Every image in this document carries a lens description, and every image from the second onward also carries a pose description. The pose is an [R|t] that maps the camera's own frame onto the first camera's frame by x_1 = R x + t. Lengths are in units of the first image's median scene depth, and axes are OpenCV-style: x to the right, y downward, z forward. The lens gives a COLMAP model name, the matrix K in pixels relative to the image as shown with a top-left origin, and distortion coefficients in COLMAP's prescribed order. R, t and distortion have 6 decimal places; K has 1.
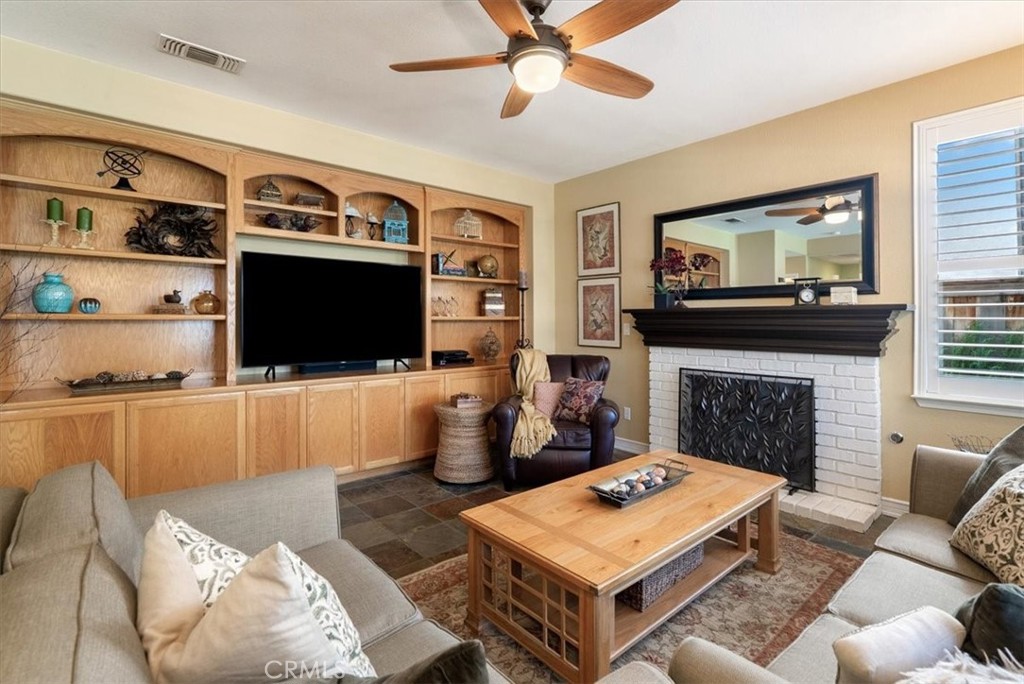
lens RADIAL K [[477.1, 0, 513.5], [0, 477.1, 305.1], [0, 0, 1]] dist [-0.002889, -0.000084]
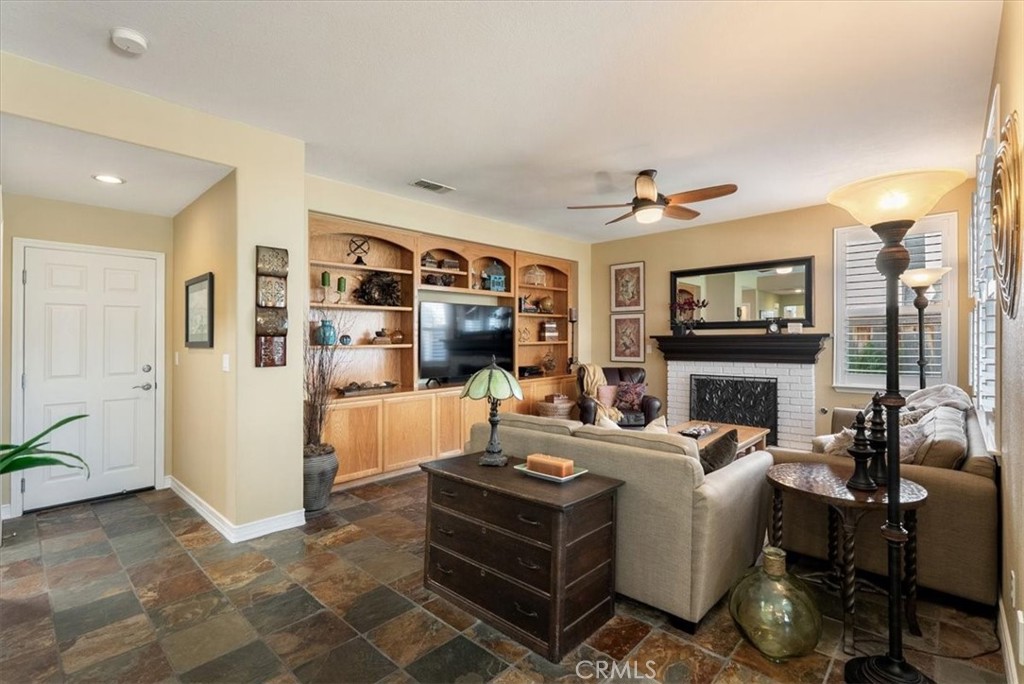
lens RADIAL K [[469.7, 0, 512.0], [0, 469.7, 334.9], [0, 0, 1]] dist [-0.005097, 0.000099]
pose [[0.995071, -0.011273, 0.098526, -0.346982], [0.009167, 0.999720, 0.021799, -0.030570], [-0.098744, -0.020789, 0.994896, -0.409969]]
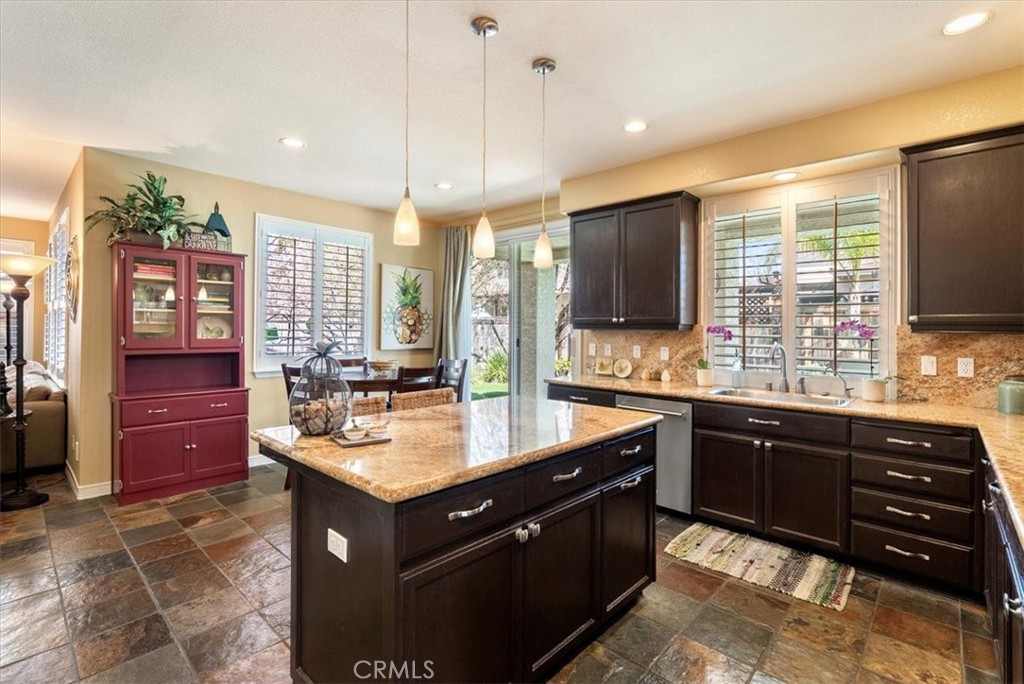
lens RADIAL K [[469.7, 0, 512.0], [0, 469.7, 334.9], [0, 0, 1]] dist [-0.005097, 0.000099]
pose [[-0.109275, -0.014790, 0.993902, -0.898293], [-0.042926, 0.999027, 0.010146, -0.055827], [-0.993084, -0.041555, -0.109803, -0.815345]]
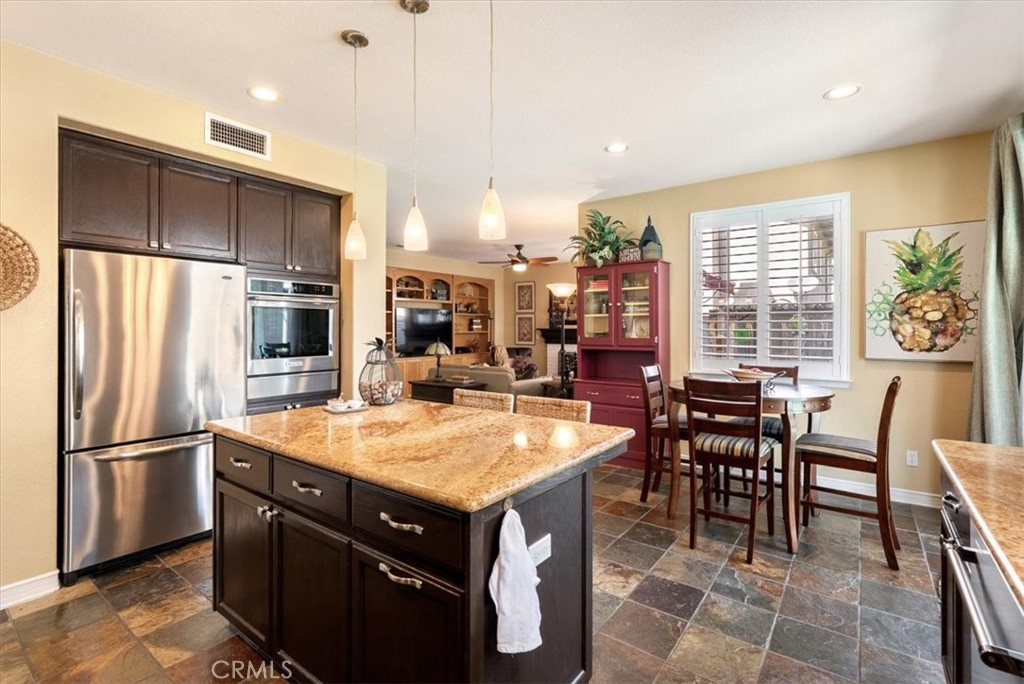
lens RADIAL K [[469.7, 0, 512.0], [0, 469.7, 334.9], [0, 0, 1]] dist [-0.005097, 0.000099]
pose [[0.977865, -0.007026, 0.209117, -0.395192], [-0.002752, 0.998918, 0.046431, -0.069418], [-0.209217, -0.045979, 0.976788, -1.312980]]
